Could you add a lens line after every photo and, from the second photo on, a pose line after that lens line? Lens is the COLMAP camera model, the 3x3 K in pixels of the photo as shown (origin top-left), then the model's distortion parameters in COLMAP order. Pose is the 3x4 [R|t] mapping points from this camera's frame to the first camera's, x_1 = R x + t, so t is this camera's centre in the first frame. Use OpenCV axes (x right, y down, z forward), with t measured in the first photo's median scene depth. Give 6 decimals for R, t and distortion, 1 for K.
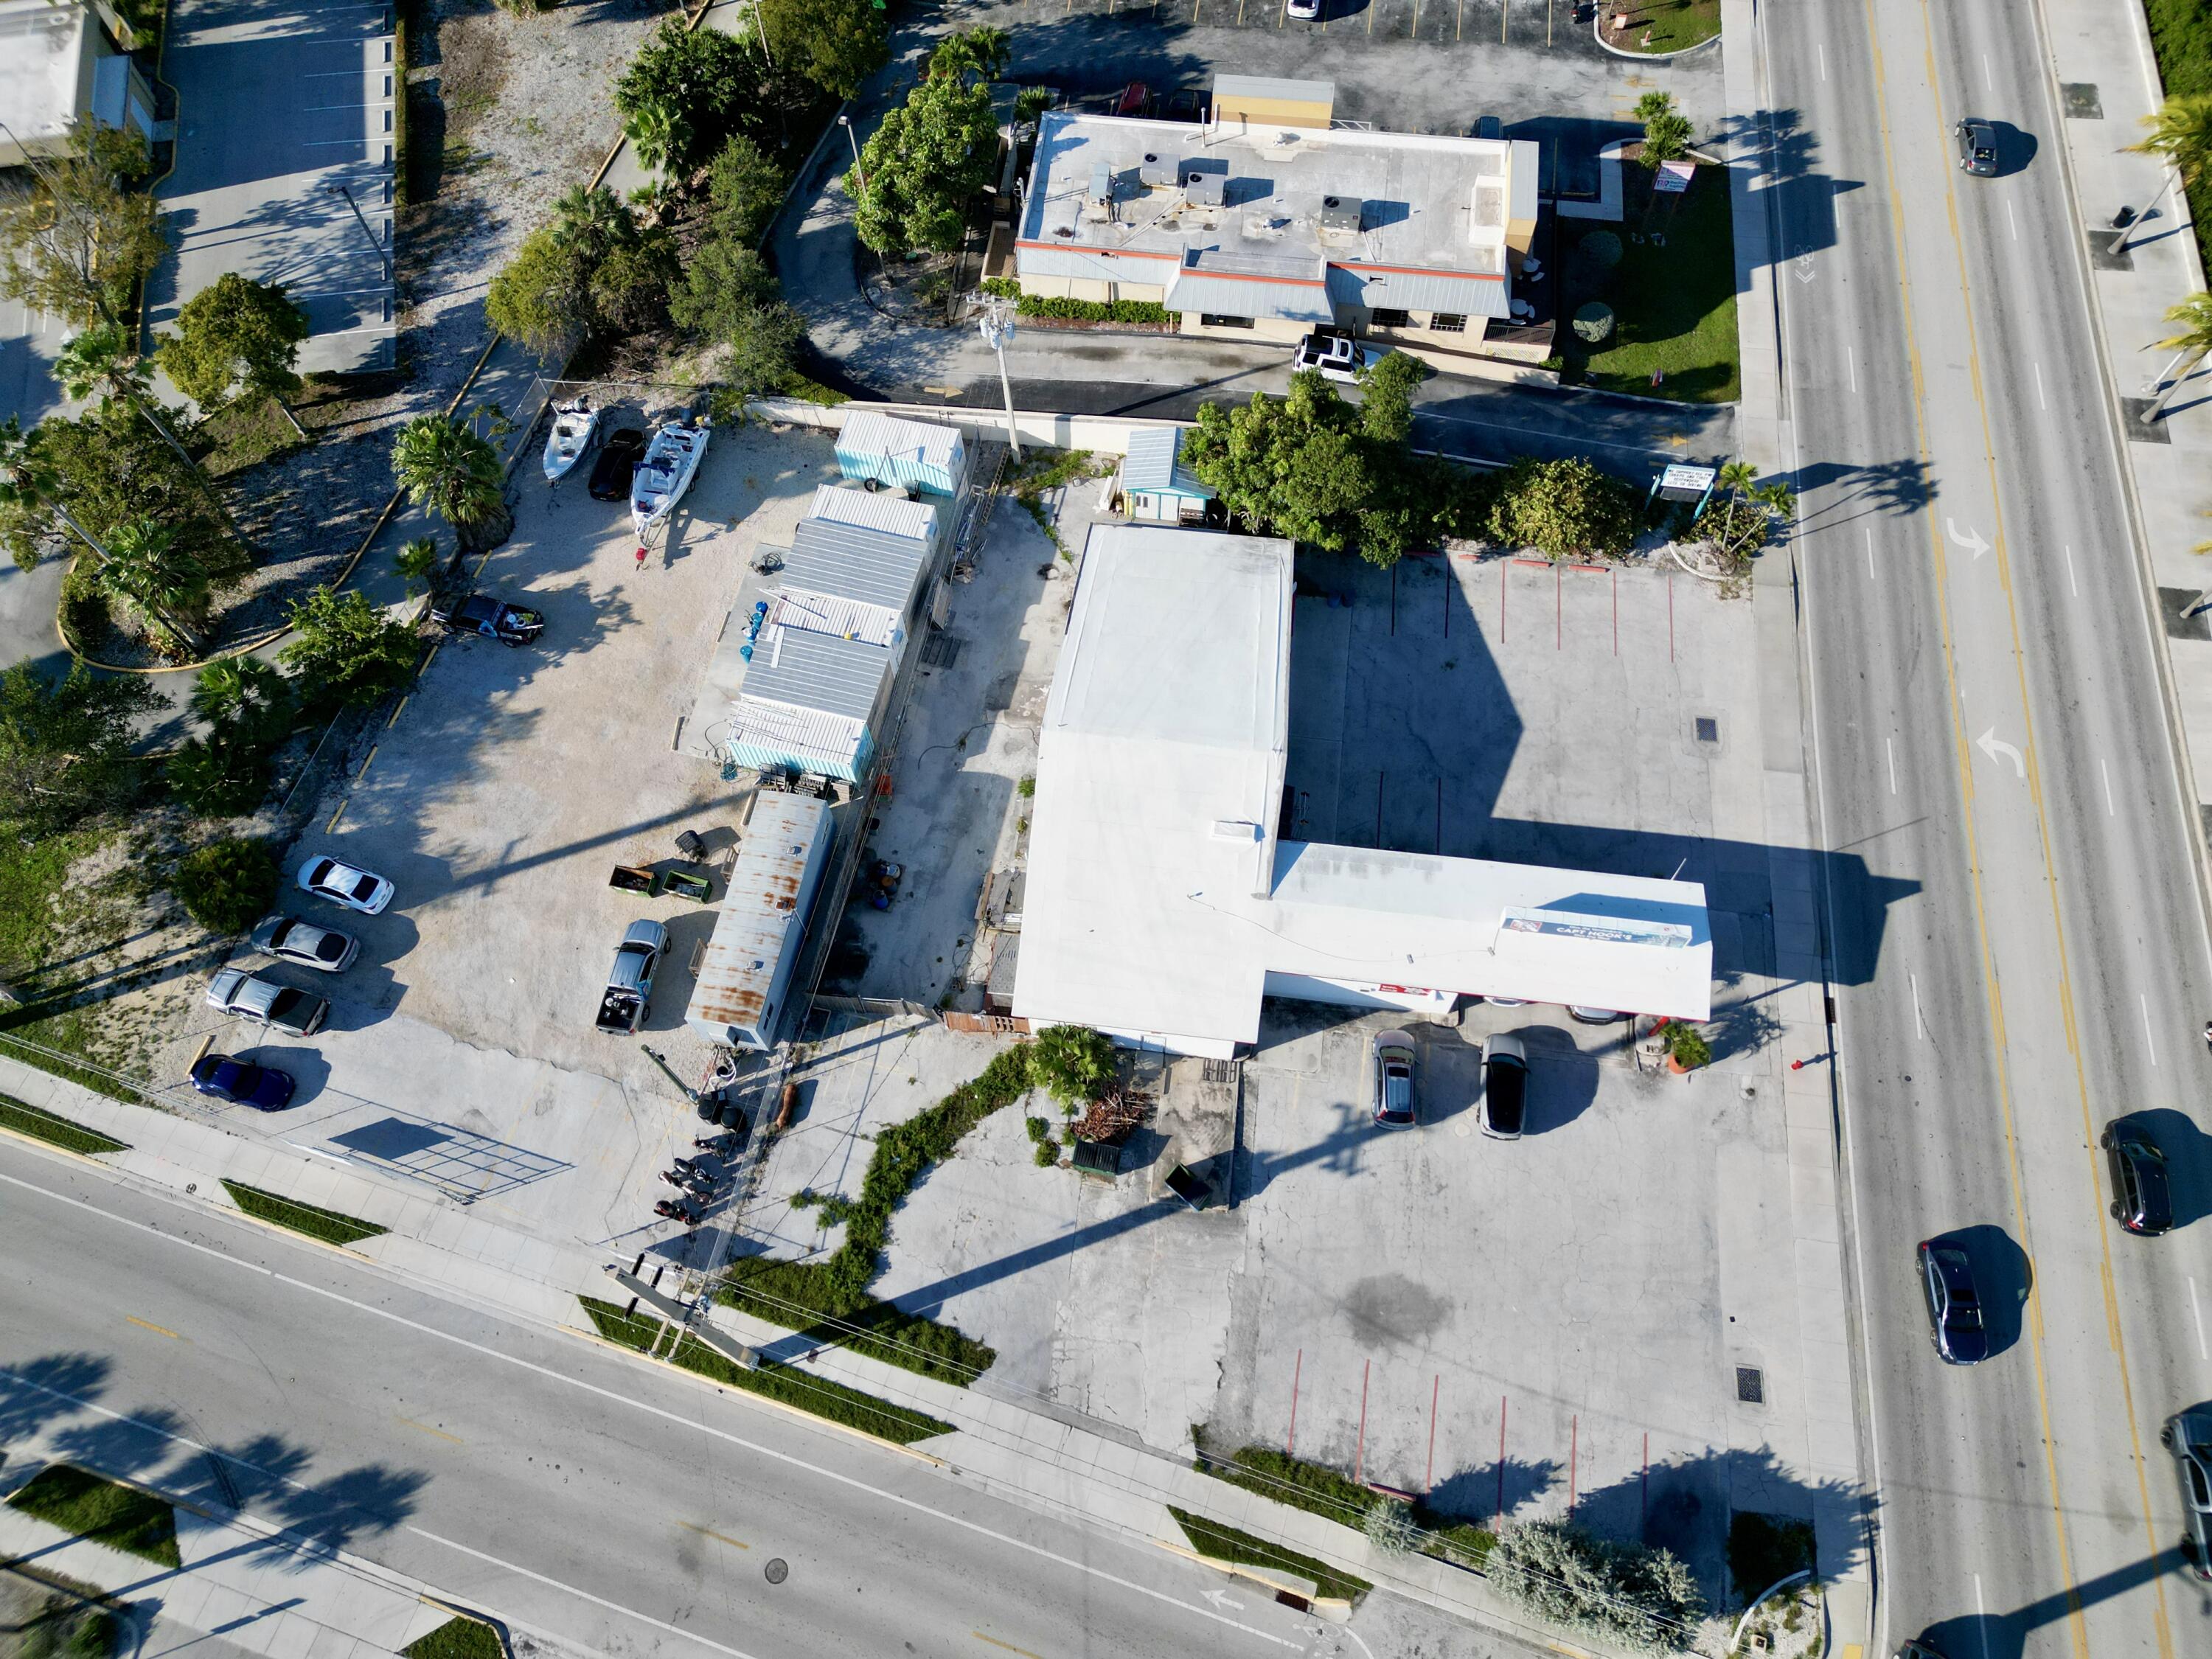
lens RADIAL K [[1549.2, 0, 1117.0], [0, 1549.2, 823.9], [0, 0, 1]] dist [0.067109, -0.065702]
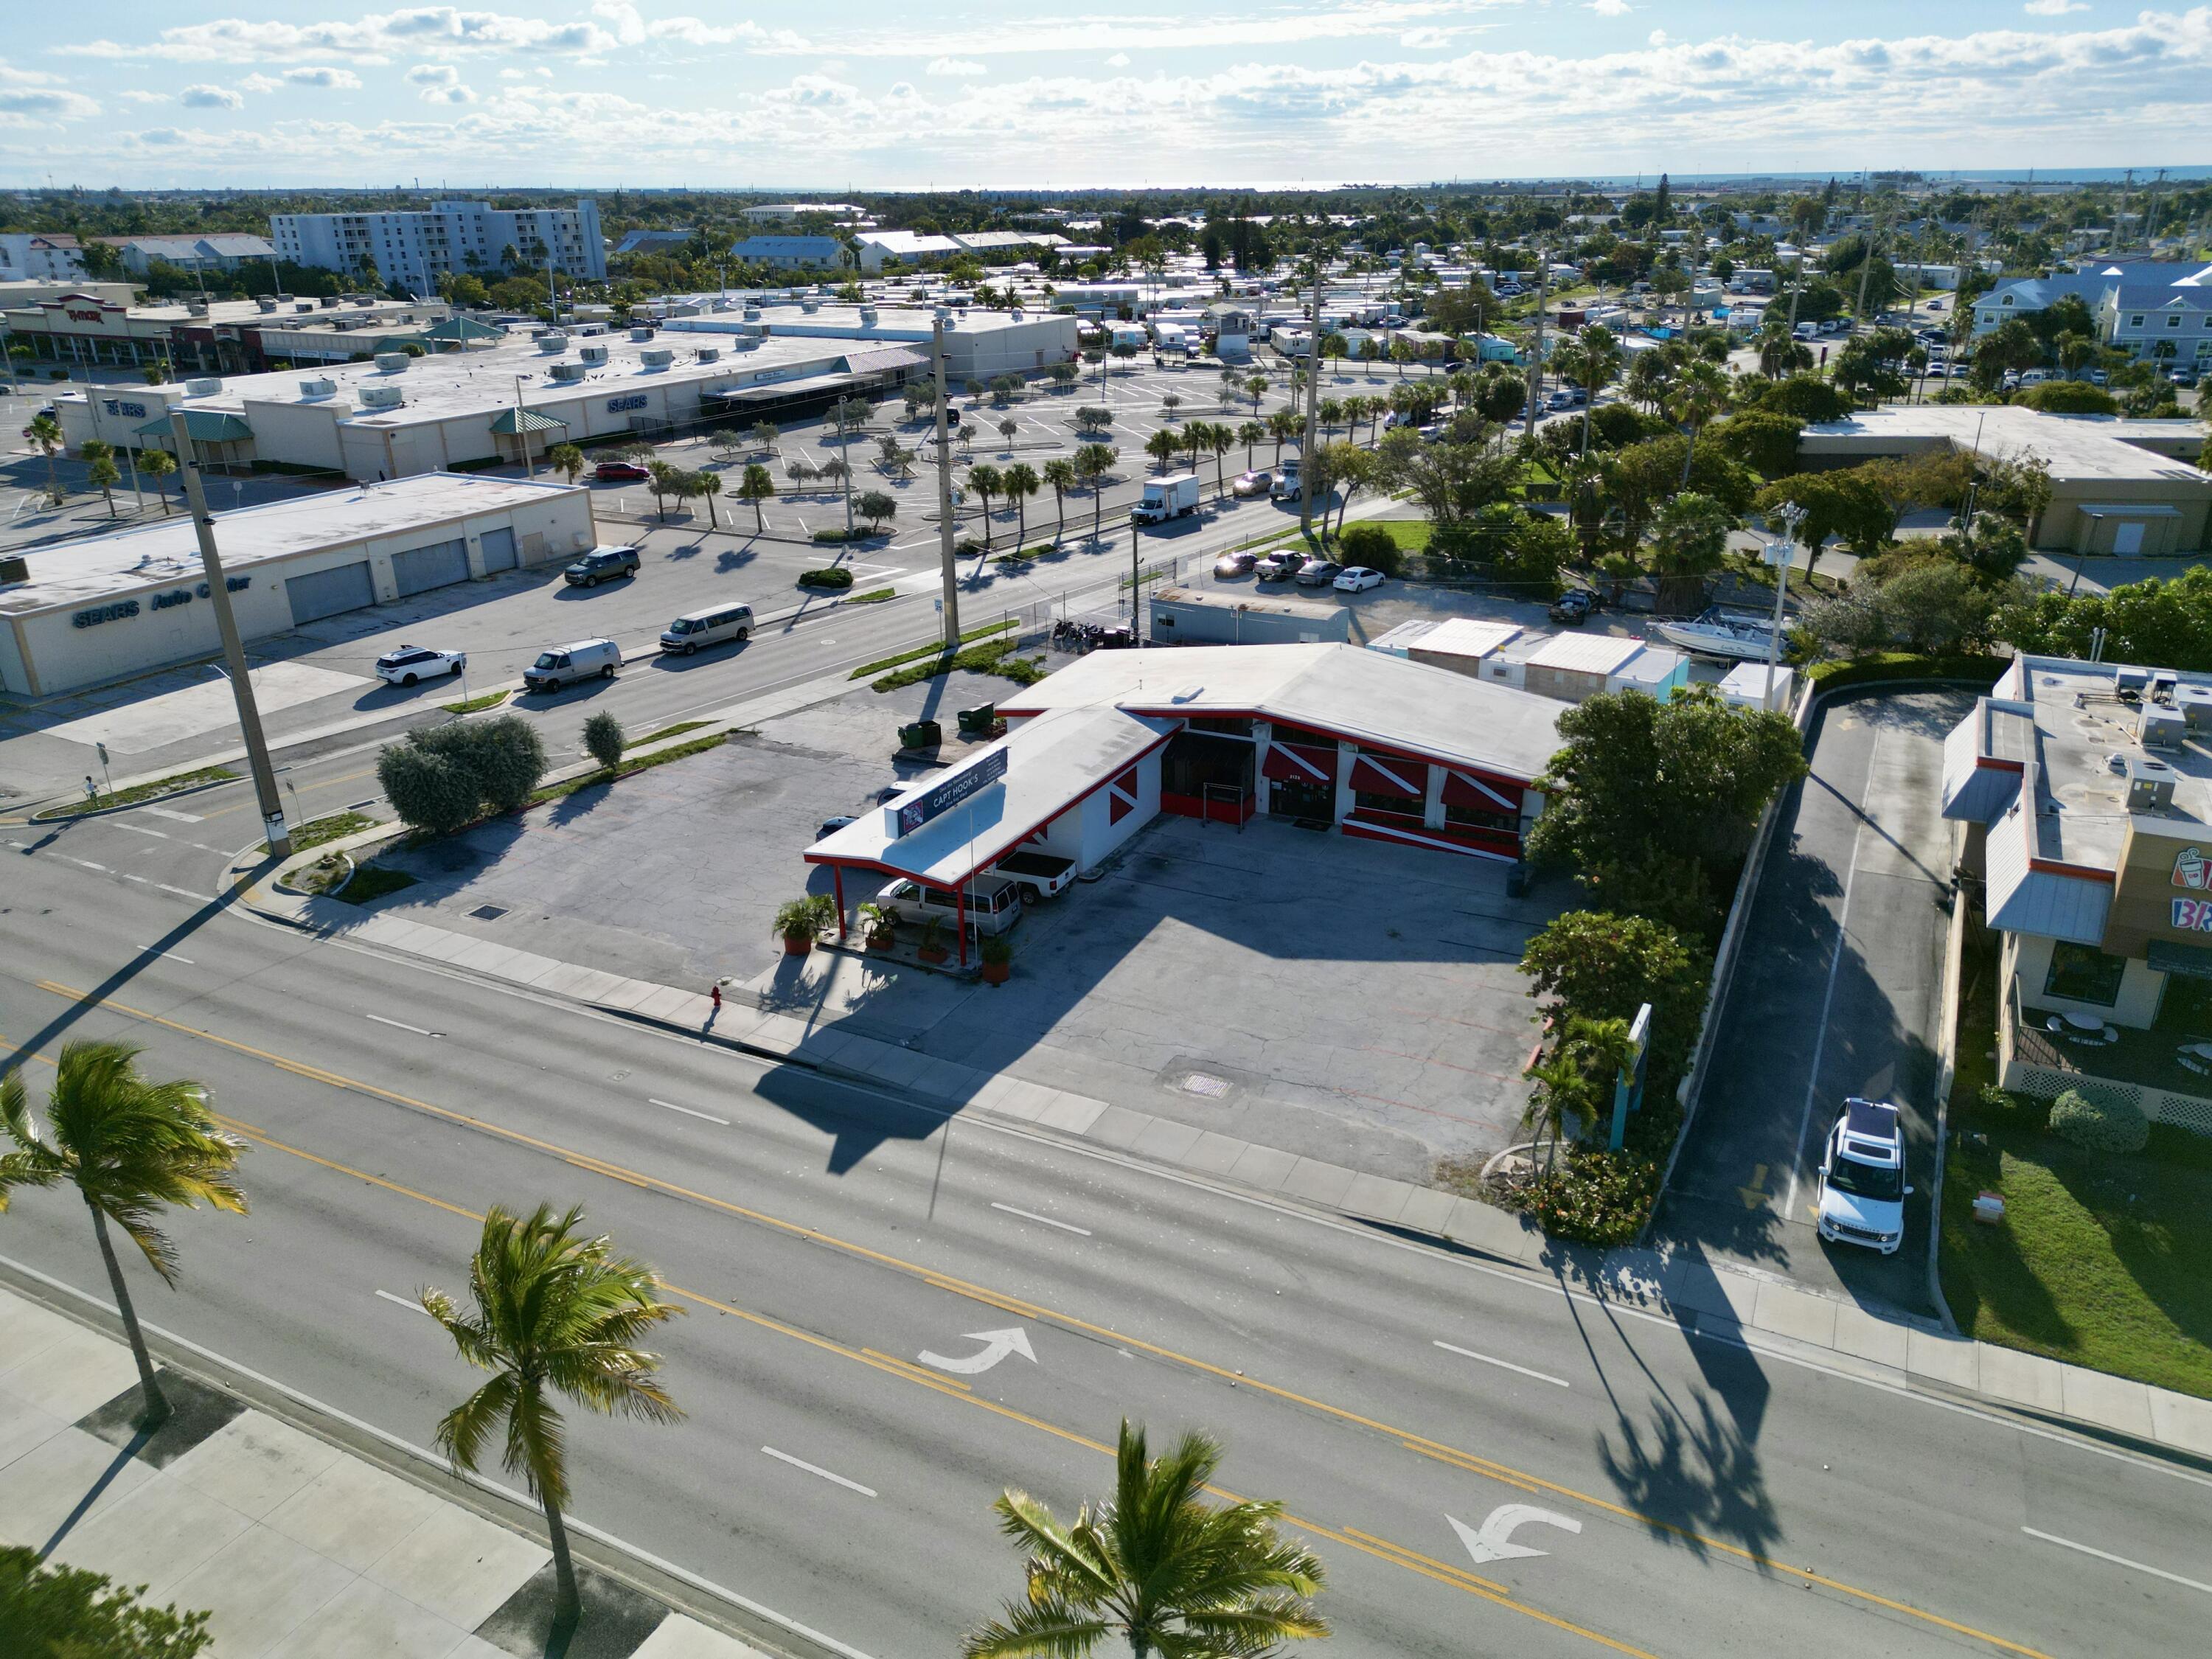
lens RADIAL K [[1549.2, 0, 1114.2], [0, 1549.2, 827.6], [0, 0, 1]] dist [0.067109, -0.065702]
pose [[-0.336421, 0.376385, -0.863224, 0.996477], [-0.838359, 0.297806, 0.456580, -0.388879], [0.428923, 0.877295, 0.215357, 0.834558]]
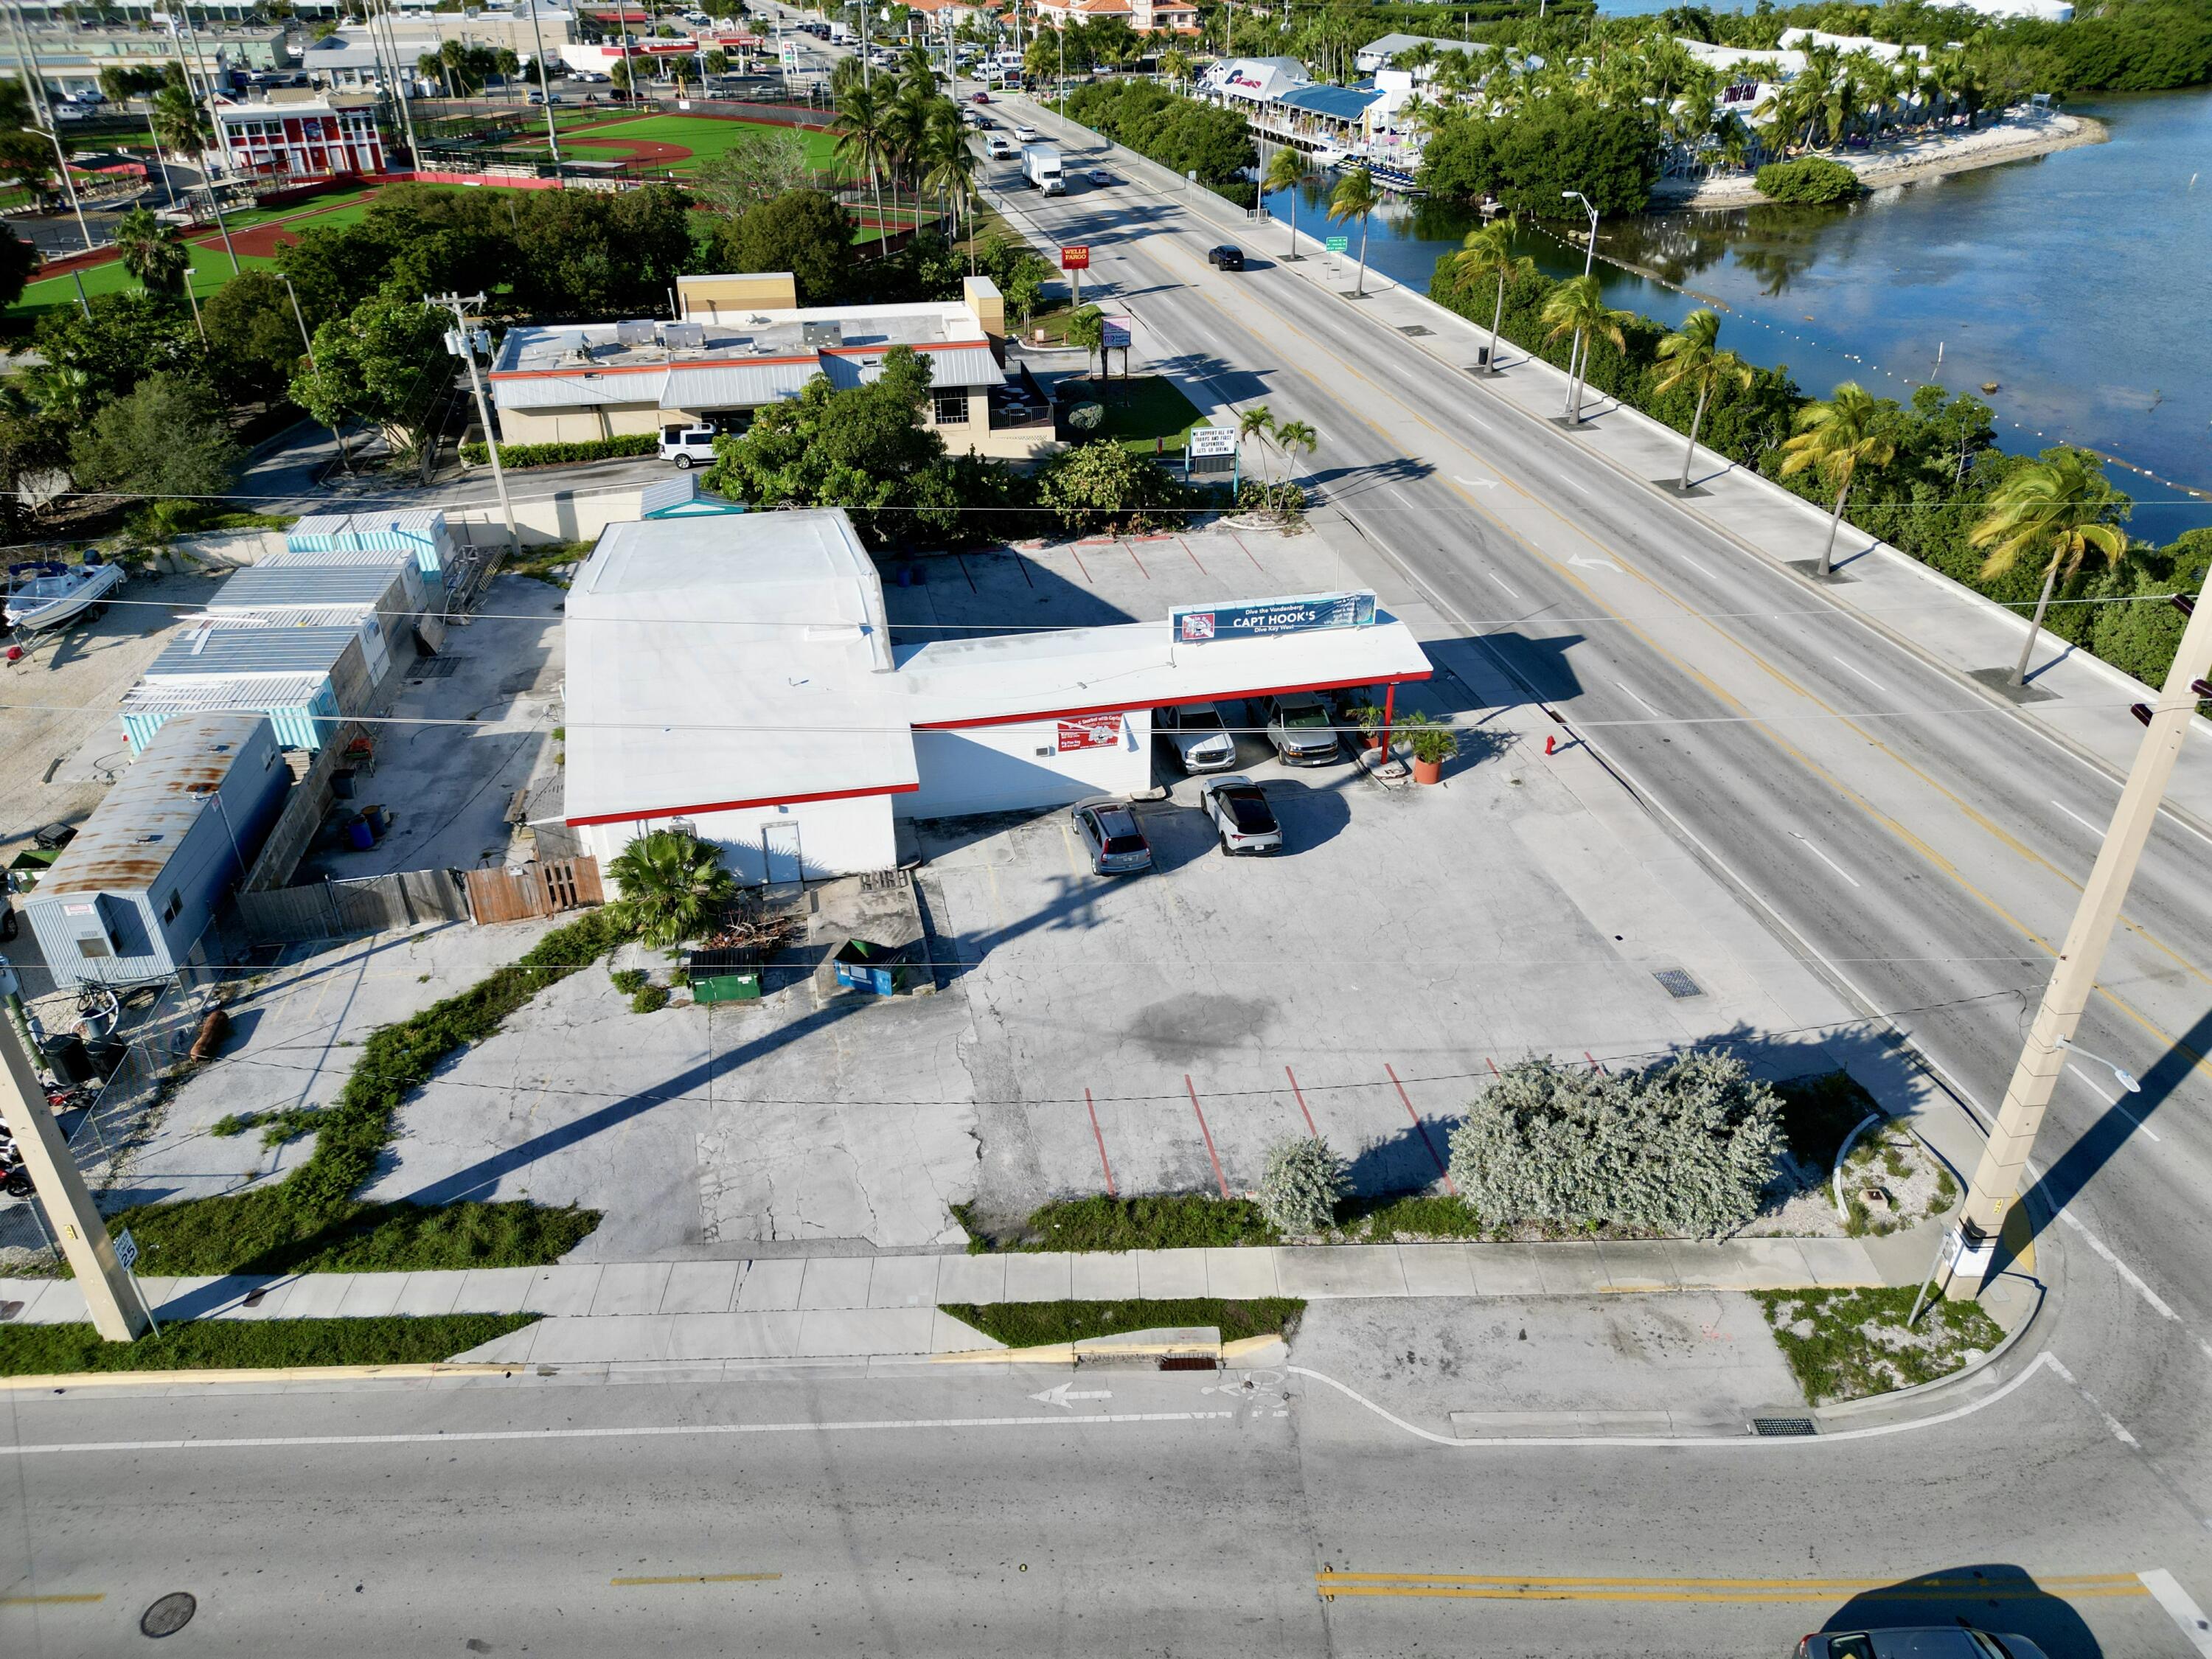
lens RADIAL K [[1549.2, 0, 1114.8], [0, 1549.2, 826.4], [0, 0, 1]] dist [0.067109, -0.065702]
pose [[0.939709, -0.162291, 0.301013, -0.045995], [0.301101, 0.809959, -0.503294, 0.535779], [-0.162128, 0.563585, 0.809992, 0.377993]]
